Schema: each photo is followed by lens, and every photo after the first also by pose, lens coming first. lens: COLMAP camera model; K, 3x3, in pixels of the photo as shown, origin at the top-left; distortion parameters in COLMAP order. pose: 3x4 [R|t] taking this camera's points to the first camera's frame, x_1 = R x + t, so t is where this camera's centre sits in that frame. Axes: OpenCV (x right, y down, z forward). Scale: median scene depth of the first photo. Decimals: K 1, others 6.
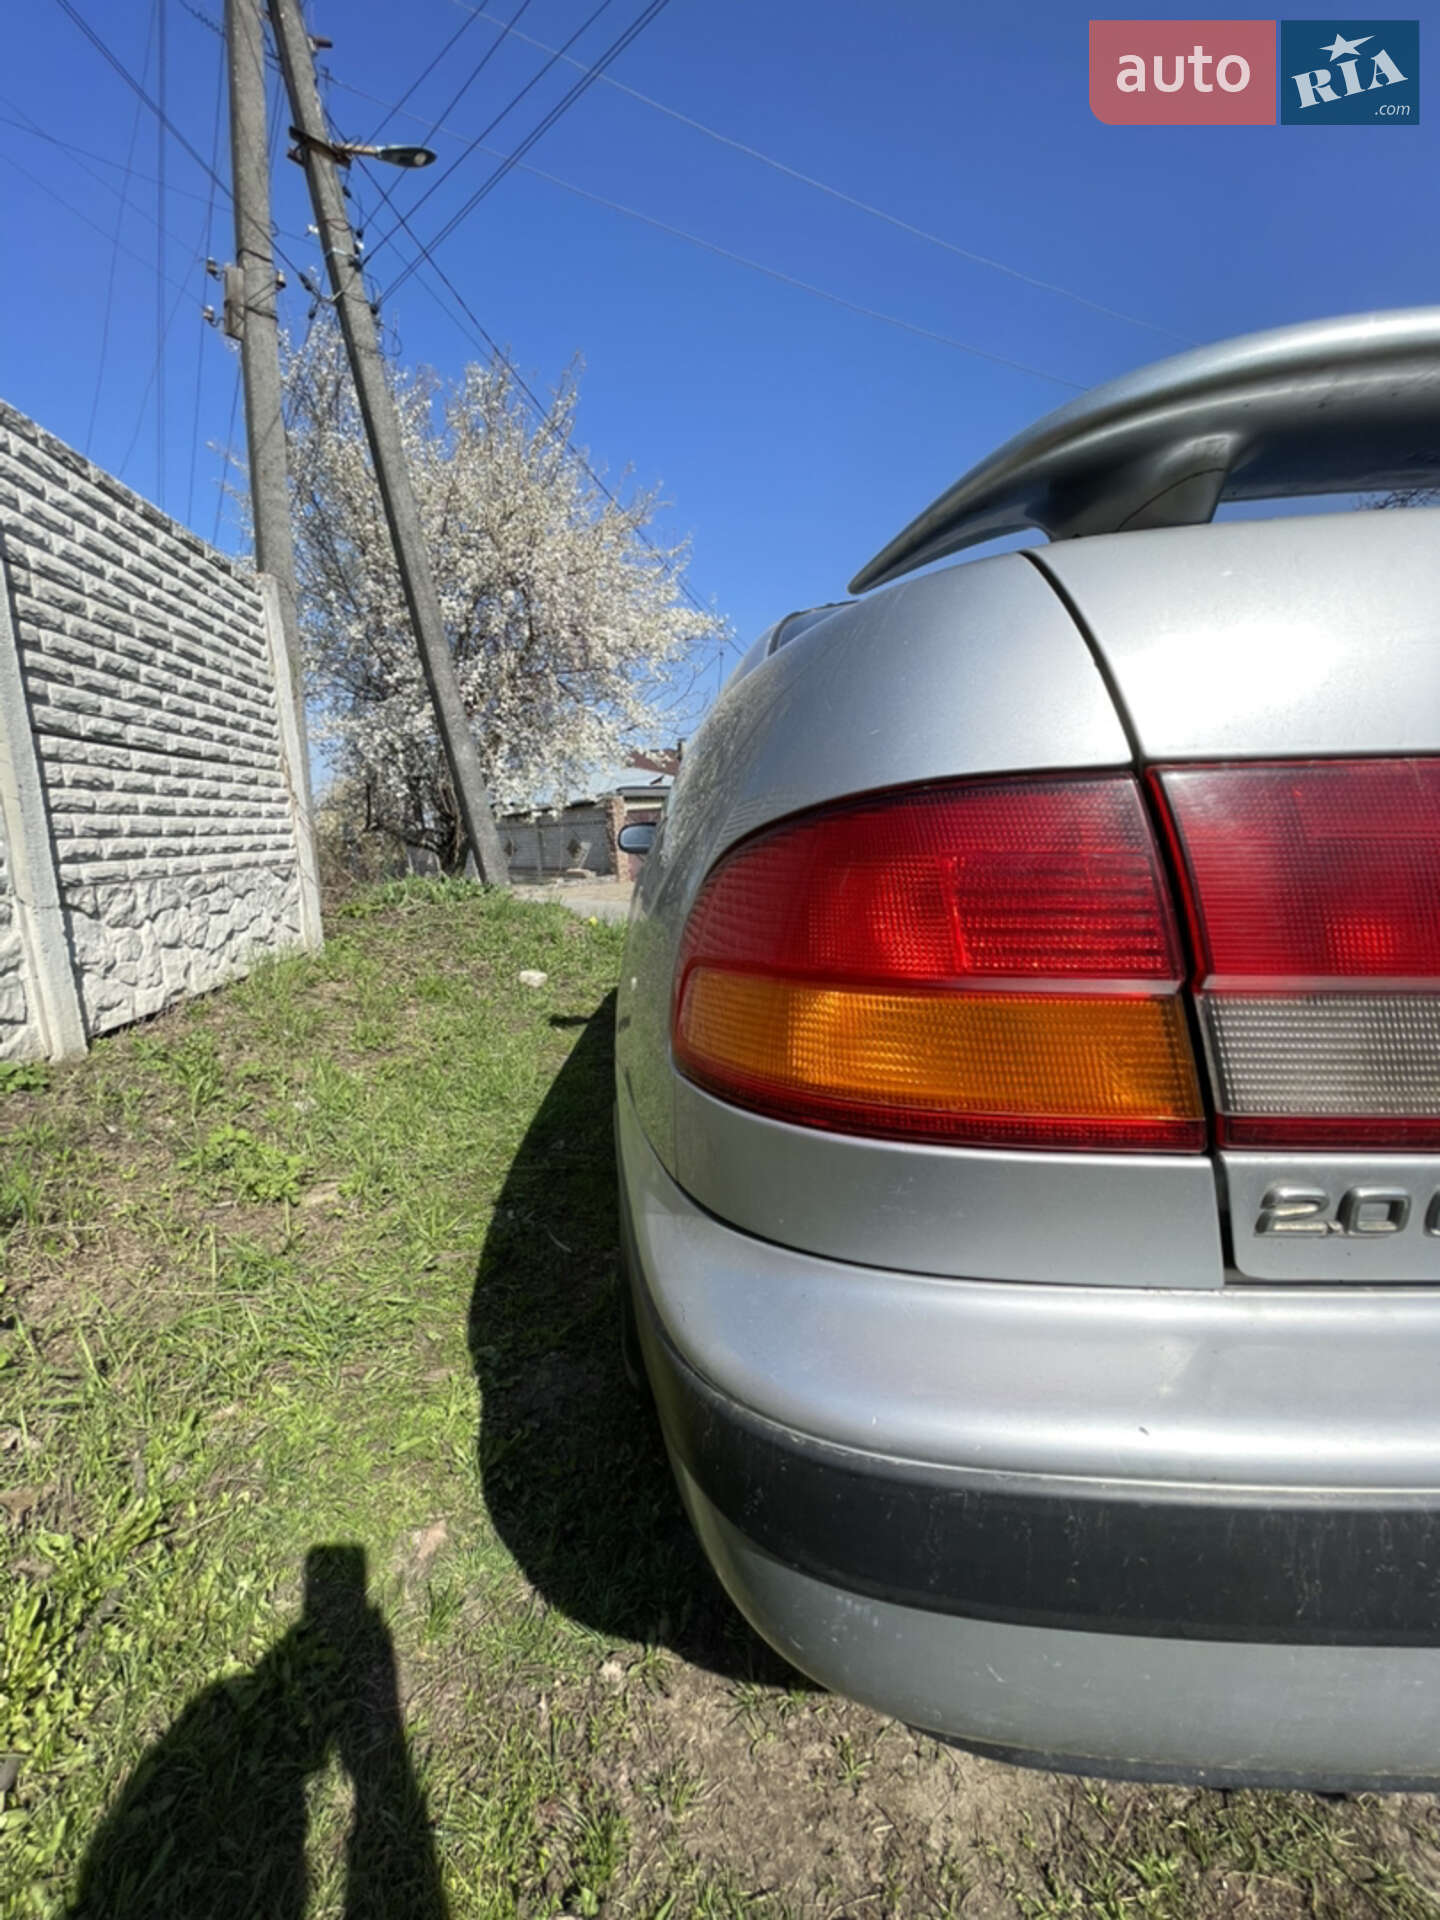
lens RADIAL K [[776.1, 0, 725.8], [0, 776.1, 951.1], [0, 0, 1]] dist [-0.002739, 0.000277]
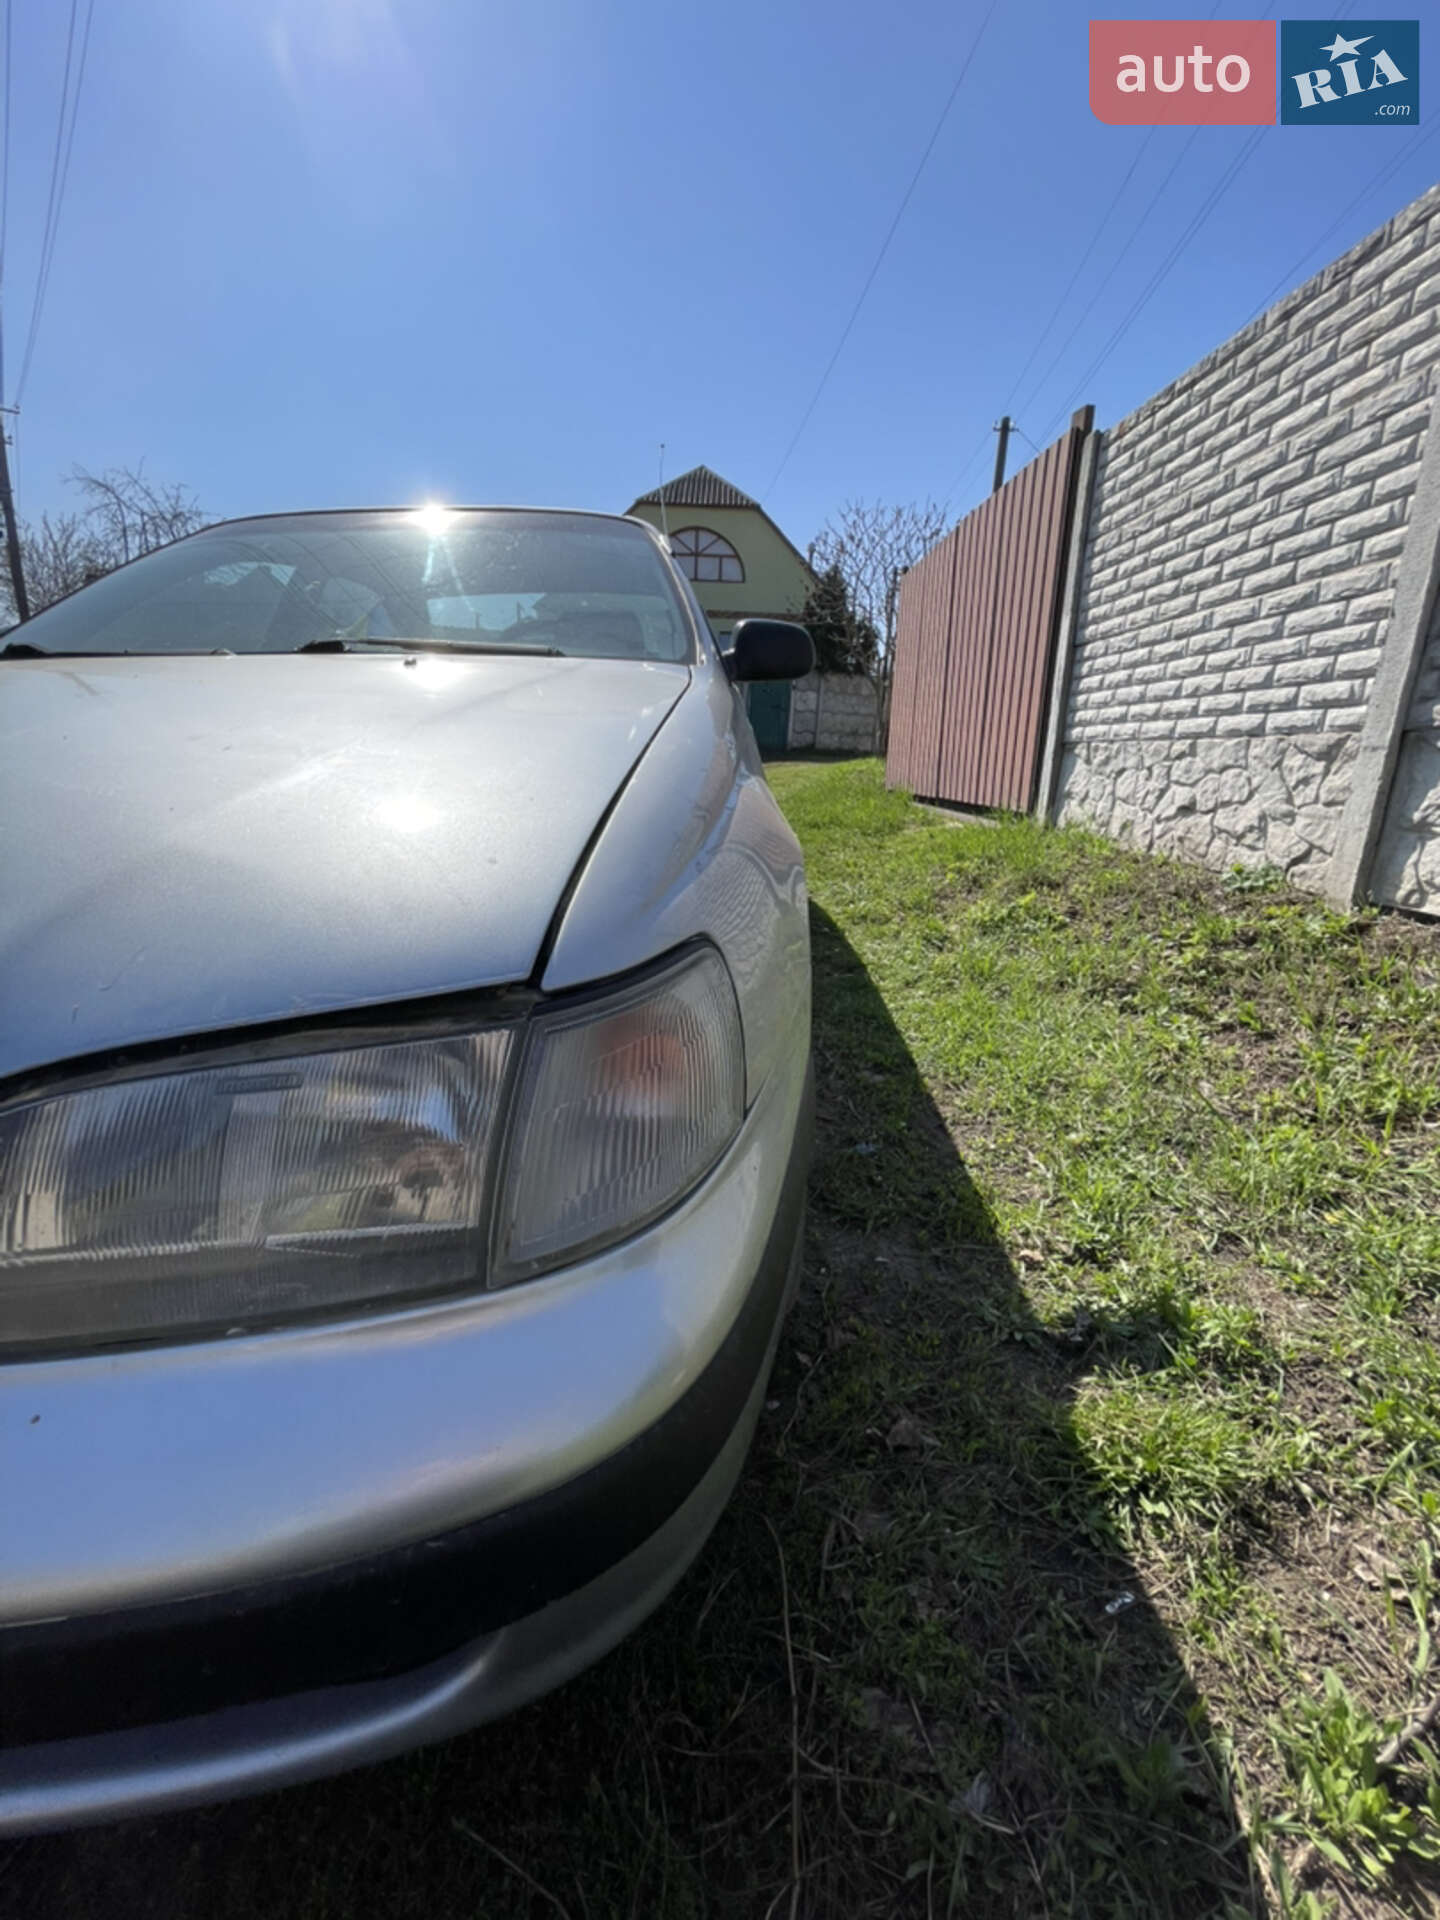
lens RADIAL K [[776.1, 0, 724.6], [0, 776.1, 951.5], [0, 0, 1]] dist [-0.002739, 0.000277]
pose [[-0.995905, -0.020570, 0.088039, -0.117706], [0.015464, 0.920667, 0.390042, -0.151062], [-0.089077, 0.389806, -0.916579, 1.473092]]
